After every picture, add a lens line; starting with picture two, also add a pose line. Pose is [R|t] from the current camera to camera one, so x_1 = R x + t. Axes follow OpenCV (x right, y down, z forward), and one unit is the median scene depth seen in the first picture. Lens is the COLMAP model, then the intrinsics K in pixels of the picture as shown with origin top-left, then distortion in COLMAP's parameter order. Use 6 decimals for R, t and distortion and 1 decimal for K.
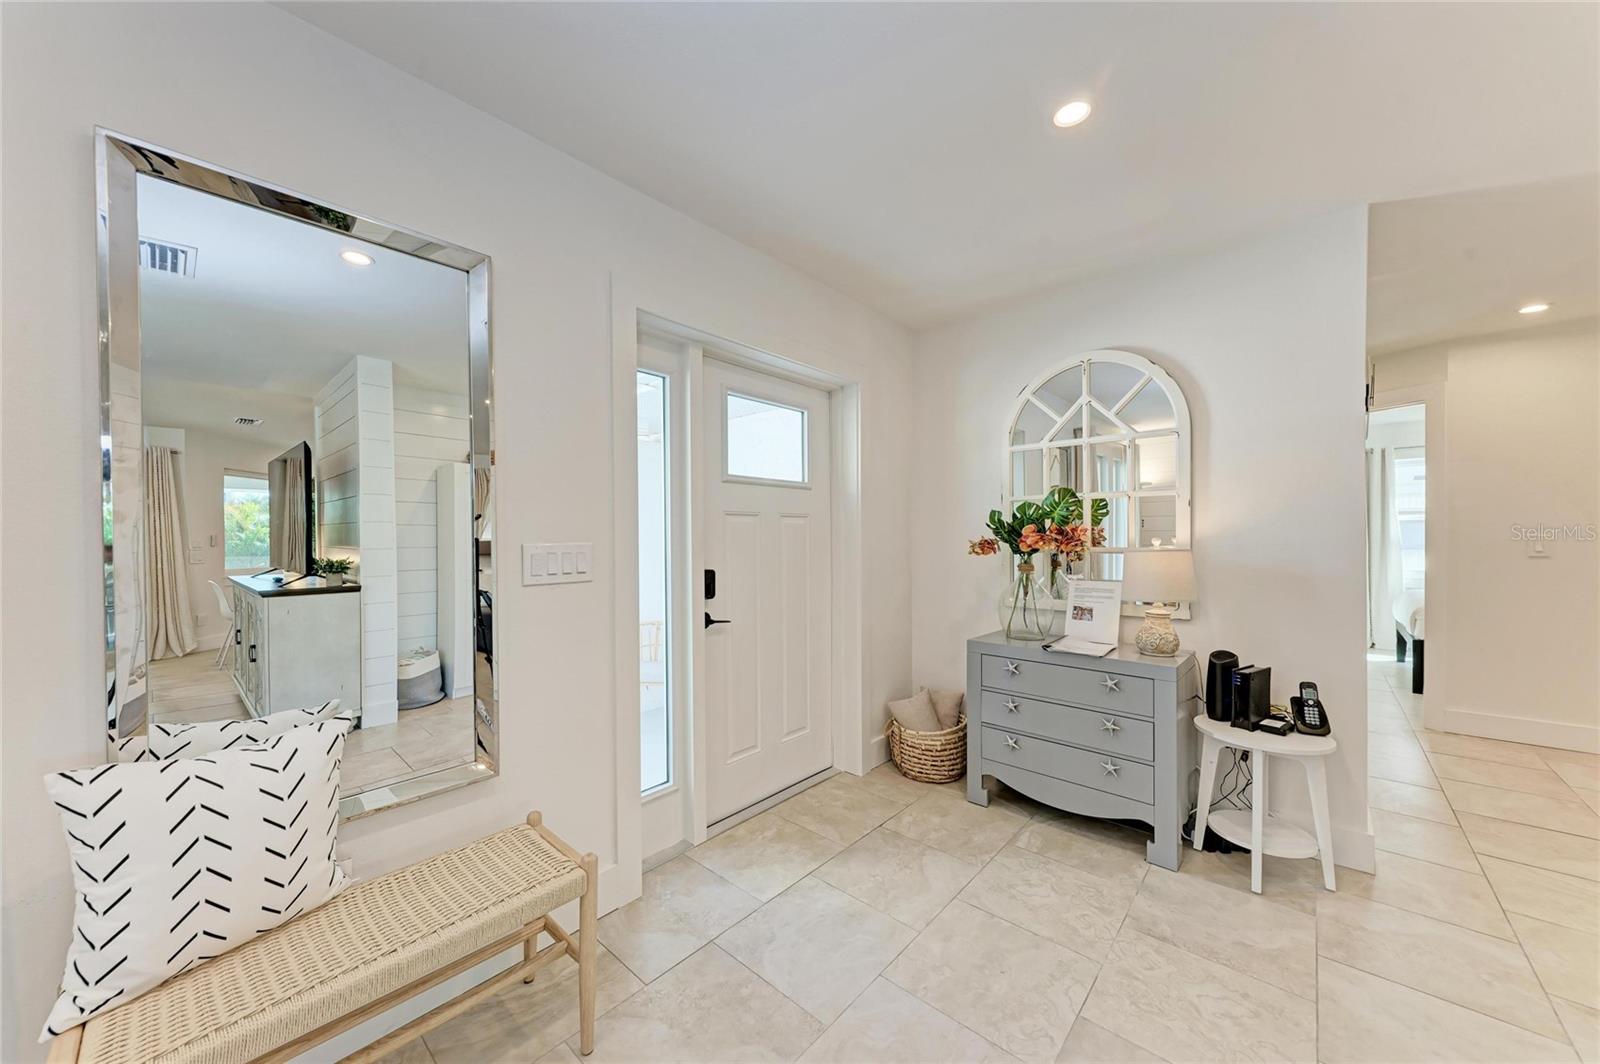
lens RADIAL K [[570.2, 0, 803.7], [0, 570.2, 542.9], [0, 0, 1]] dist [0.002529, -0.000148]
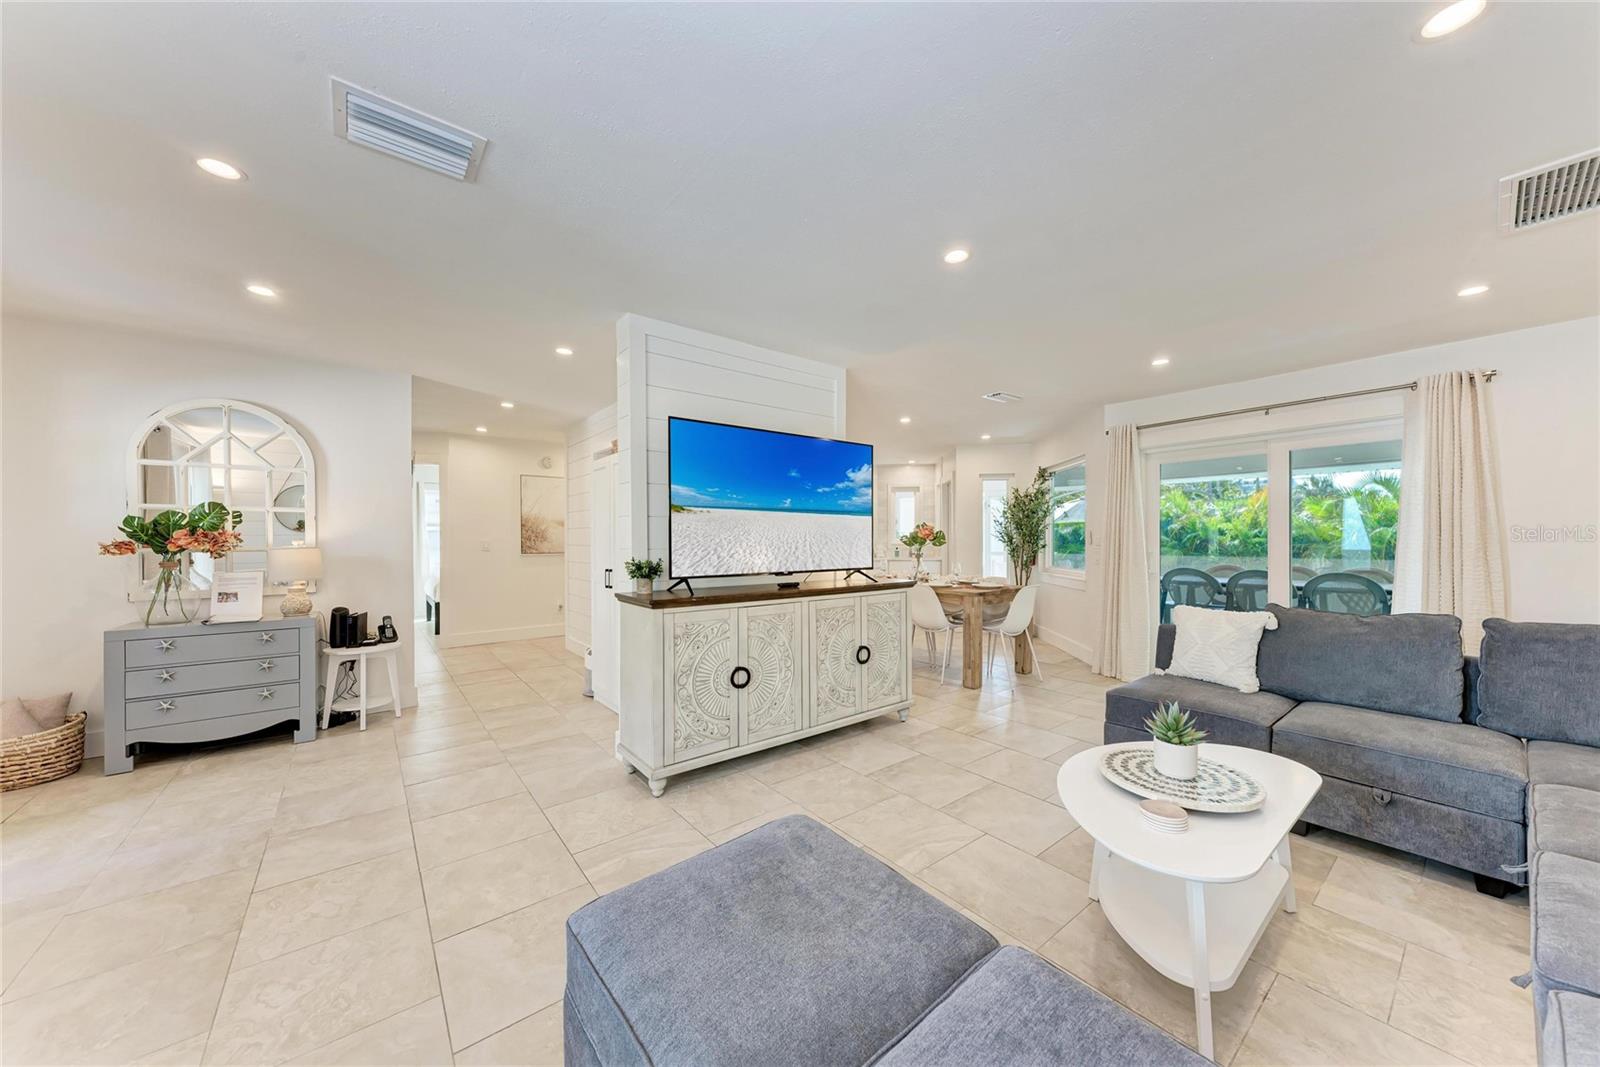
lens RADIAL K [[551.3, 0, 803.3], [0, 551.3, 535.0], [0, 0, 1]] dist [0.006116, -0.002754]
pose [[0.167354, 0.007635, 0.985867, -0.604635], [0.012841, 0.999868, -0.009923, 0.009982], [-0.985813, 0.014320, 0.167234, -0.583977]]
